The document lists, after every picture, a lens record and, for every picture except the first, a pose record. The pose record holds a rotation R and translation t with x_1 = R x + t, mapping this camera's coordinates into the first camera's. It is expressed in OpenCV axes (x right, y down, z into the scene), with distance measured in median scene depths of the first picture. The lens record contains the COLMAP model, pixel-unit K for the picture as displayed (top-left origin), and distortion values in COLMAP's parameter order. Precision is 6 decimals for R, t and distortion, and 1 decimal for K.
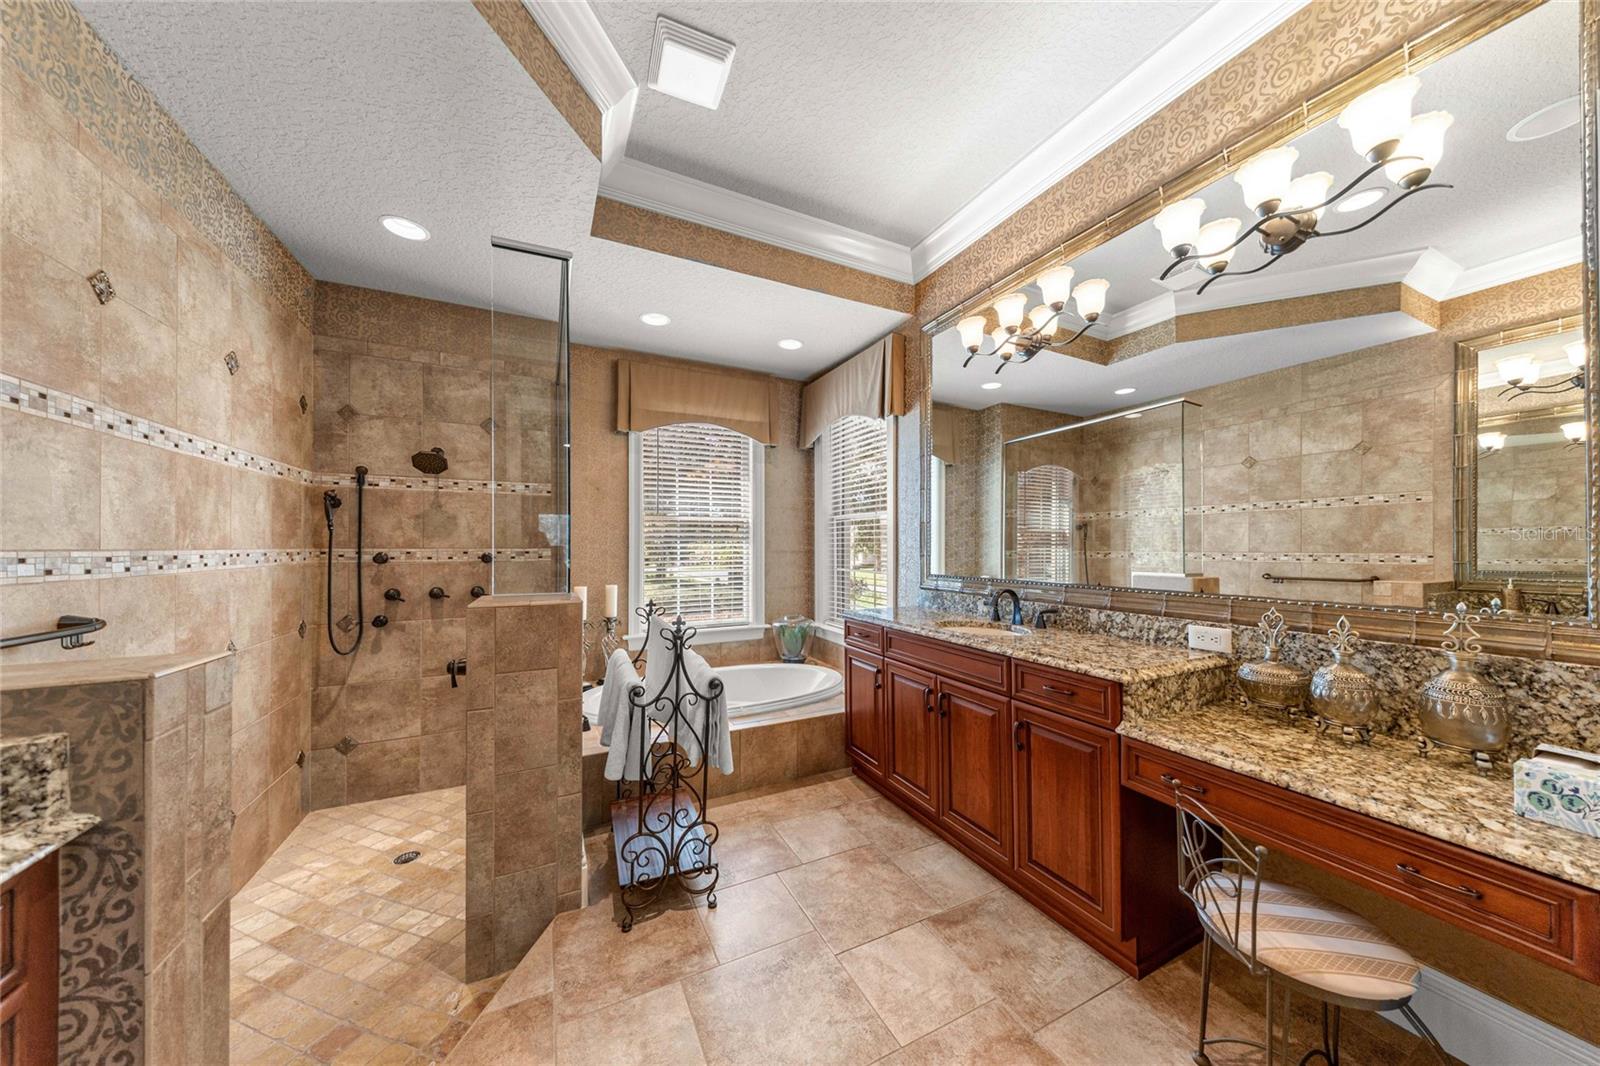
lens RADIAL K [[503.8, 0, 803.2], [0, 503.8, 541.7], [0, 0, 1]] dist [0.001709, -0.001277]
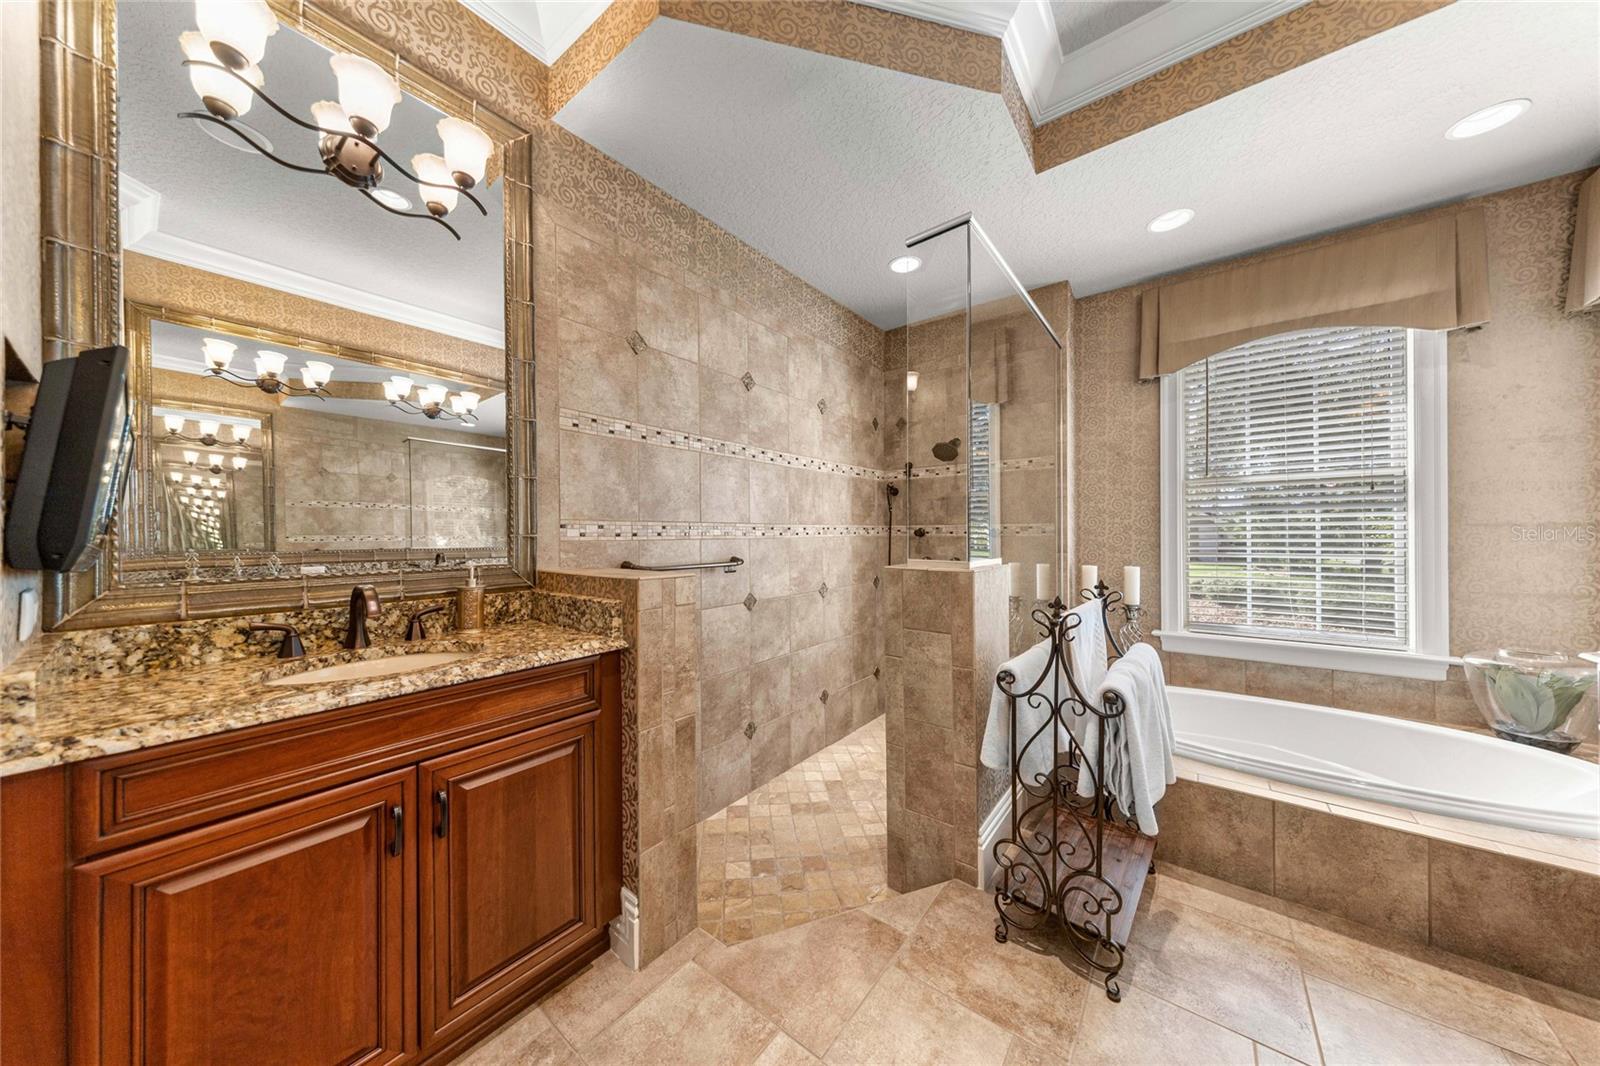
lens RADIAL K [[503.8, 0, 805.1], [0, 503.8, 534.8], [0, 0, 1]] dist [0.001709, -0.001277]
pose [[0.430504, 0.000033, -0.902589, 0.284469], [0.016085, 0.999841, 0.007708, 0.036499], [0.902445, -0.017837, 0.430435, 0.291273]]
